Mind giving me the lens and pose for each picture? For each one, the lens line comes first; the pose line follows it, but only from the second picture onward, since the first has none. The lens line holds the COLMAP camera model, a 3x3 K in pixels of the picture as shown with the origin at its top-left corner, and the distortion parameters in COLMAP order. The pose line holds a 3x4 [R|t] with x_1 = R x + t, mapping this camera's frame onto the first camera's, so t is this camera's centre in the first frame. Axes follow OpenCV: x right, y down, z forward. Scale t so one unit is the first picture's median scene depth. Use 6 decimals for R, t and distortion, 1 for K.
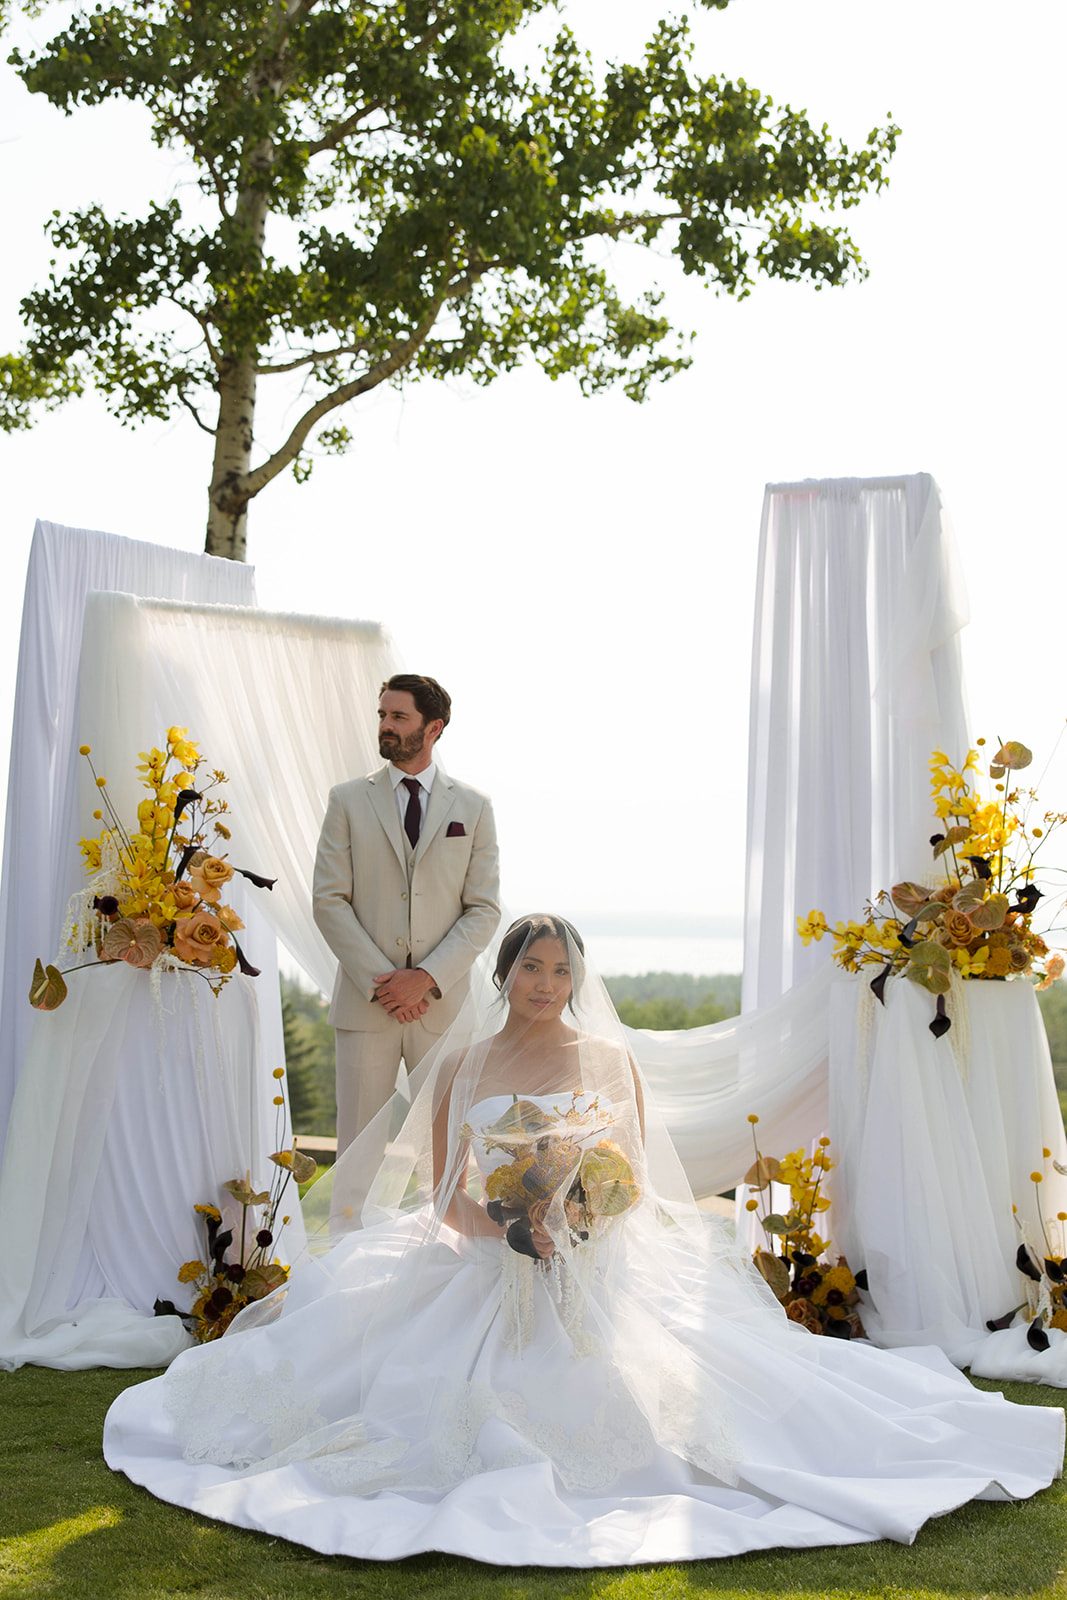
lens RADIAL K [[2046.2, 0, 485.7], [0, 2046.2, 729.3], [0, 0, 1]] dist [-0.058982, 0.415186]
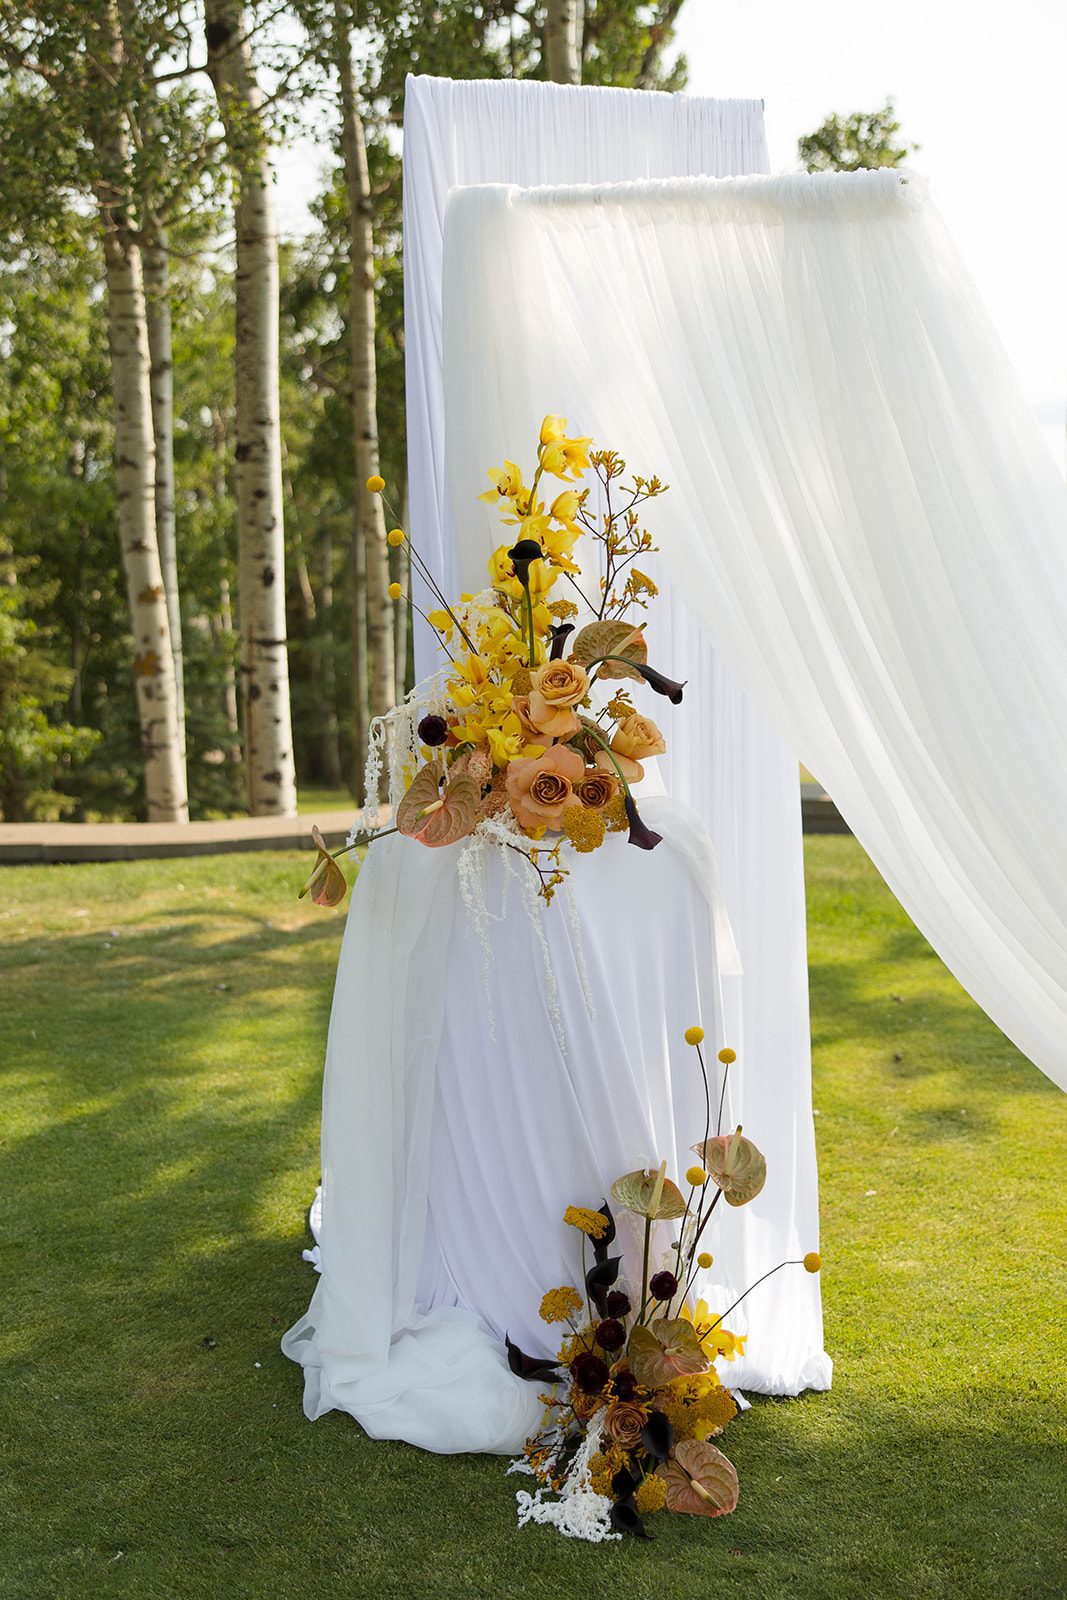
lens RADIAL K [[1897.0, 0, 403.1], [0, 1897.0, 840.8], [0, 0, 1]] dist [0.018463, 0.065431]
pose [[0.818798, 0.047785, -0.572089, 0.146572], [0.138275, 0.950775, 0.277321, -0.046237], [0.557180, -0.306176, 0.771886, 0.528012]]
